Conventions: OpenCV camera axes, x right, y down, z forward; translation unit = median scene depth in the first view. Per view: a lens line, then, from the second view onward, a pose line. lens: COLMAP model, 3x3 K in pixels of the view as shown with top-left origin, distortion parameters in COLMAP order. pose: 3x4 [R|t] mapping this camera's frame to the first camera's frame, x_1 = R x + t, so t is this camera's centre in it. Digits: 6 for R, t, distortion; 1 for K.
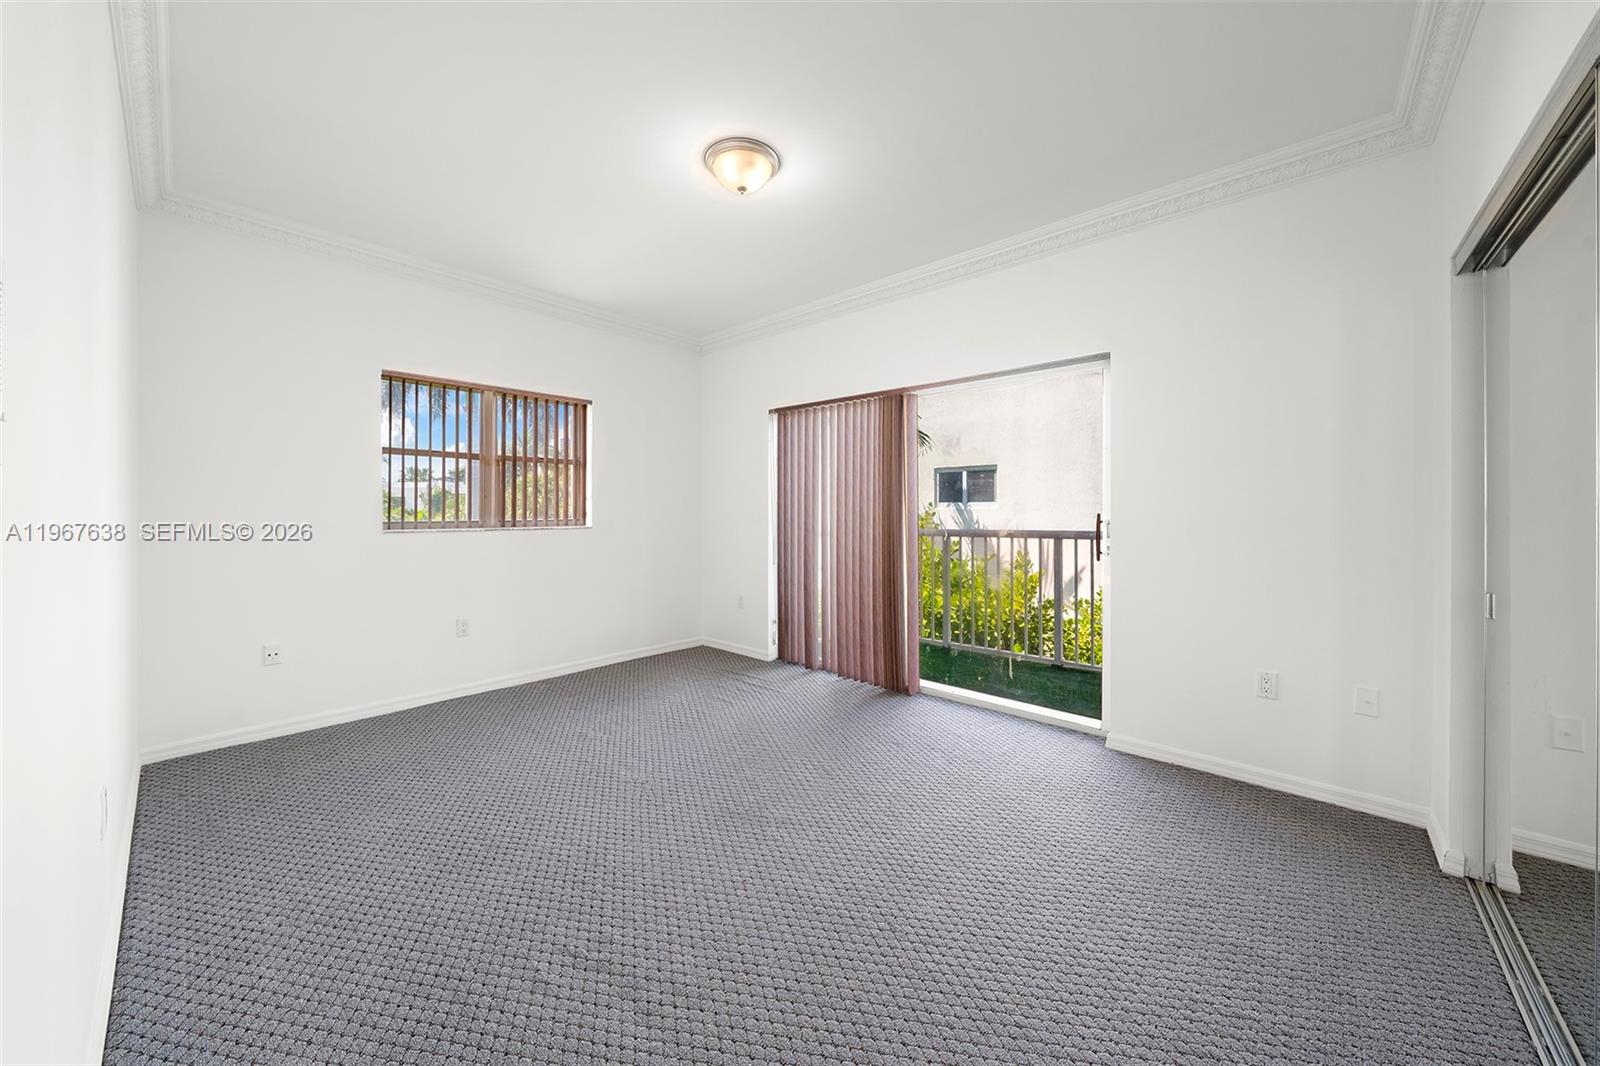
lens RADIAL K [[561.4, 0, 800.5], [0, 561.4, 504.8], [0, 0, 1]] dist [-0.001054, -0.000111]
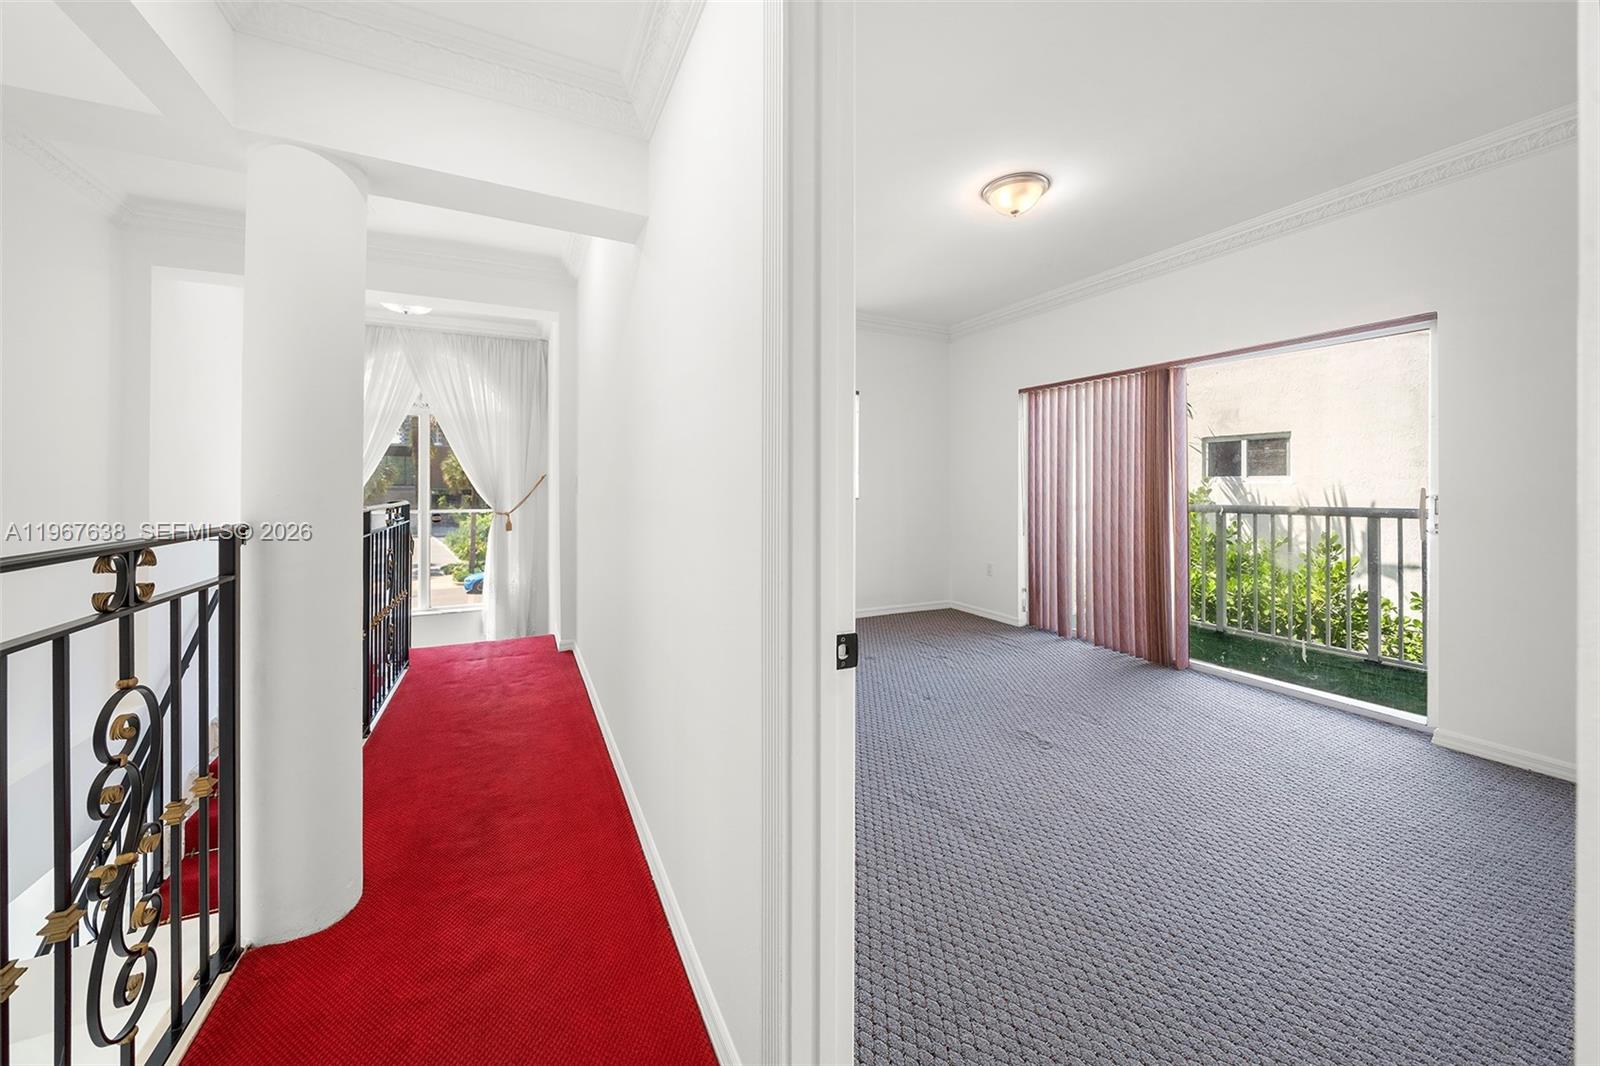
lens RADIAL K [[569.2, 0, 801.0], [0, 569.2, 476.9], [0, 0, 1]] dist [-0.000783, -0.000157]
pose [[0.929145, -0.001183, -0.369714, -0.048094], [0.000087, 0.999996, -0.002981, -0.000332], [0.369716, 0.002738, 0.929141, -0.169176]]
